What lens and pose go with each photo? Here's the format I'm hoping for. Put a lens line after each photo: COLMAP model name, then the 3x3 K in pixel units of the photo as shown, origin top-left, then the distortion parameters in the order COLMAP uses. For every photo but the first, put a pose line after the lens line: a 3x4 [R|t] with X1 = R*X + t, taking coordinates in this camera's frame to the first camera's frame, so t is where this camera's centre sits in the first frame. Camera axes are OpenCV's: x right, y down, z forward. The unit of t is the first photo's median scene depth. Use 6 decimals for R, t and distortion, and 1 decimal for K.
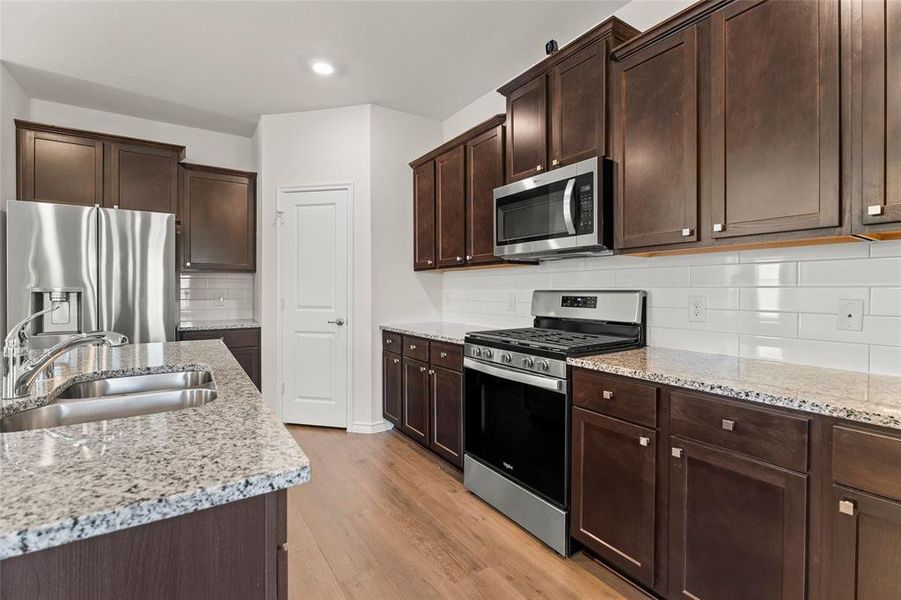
lens RADIAL K [[412.0, 0, 450.6], [0, 412.0, 293.7], [0, 0, 1]] dist [-0.002938, -0.000750]
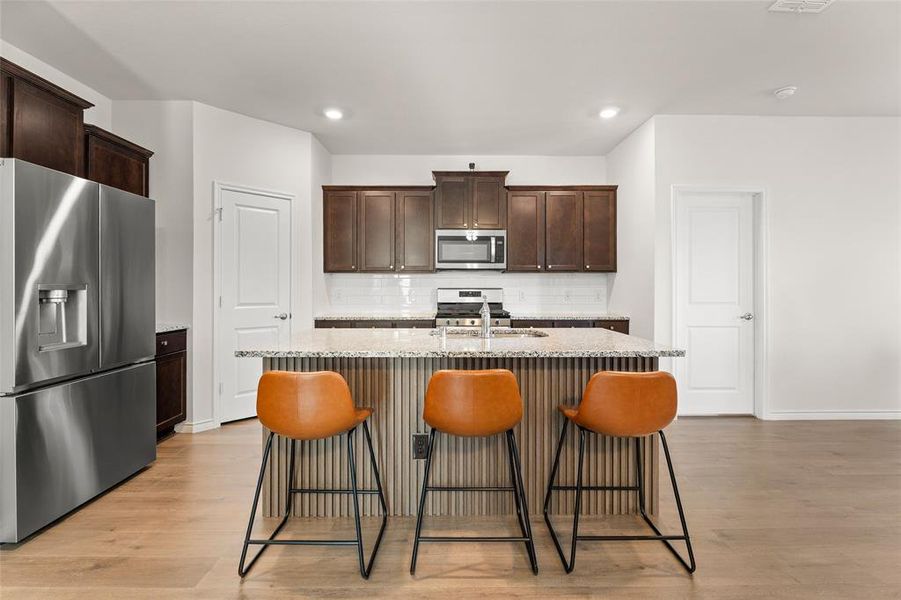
lens RADIAL K [[412.0, 0, 455.7], [0, 412.0, 286.8], [0, 0, 1]] dist [-0.002938, -0.000750]
pose [[0.540923, 0.000933, 0.841072, -1.328292], [0.006941, 0.999960, -0.005573, -0.004105], [-0.841043, 0.008852, 0.540895, -0.005951]]
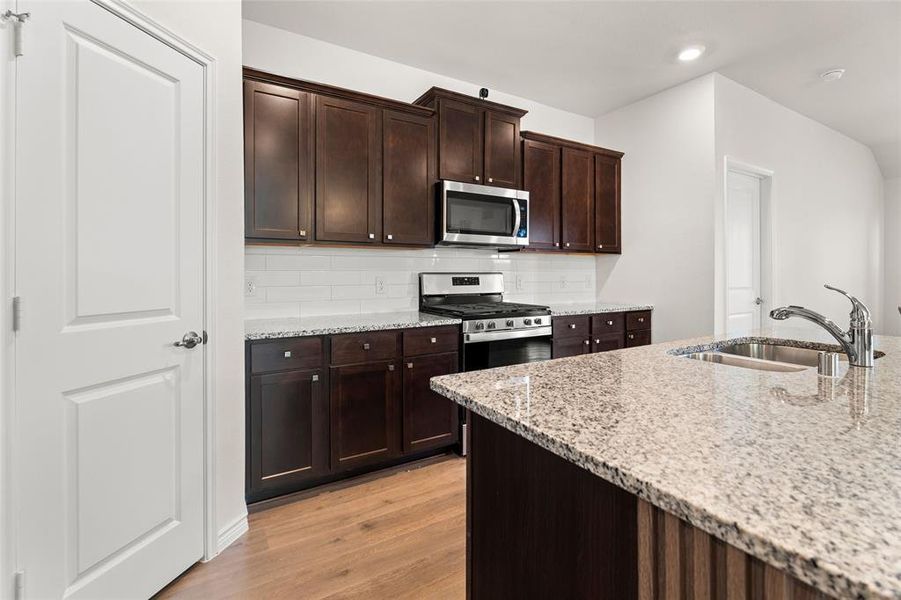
lens RADIAL K [[412.0, 0, 458.9], [0, 412.0, 273.7], [0, 0, 1]] dist [-0.002938, -0.000750]
pose [[0.032674, -0.002326, 0.999463, -1.002438], [0.009174, 0.999956, 0.002028, -0.007398], [-0.999424, 0.009103, 0.032694, 0.940753]]
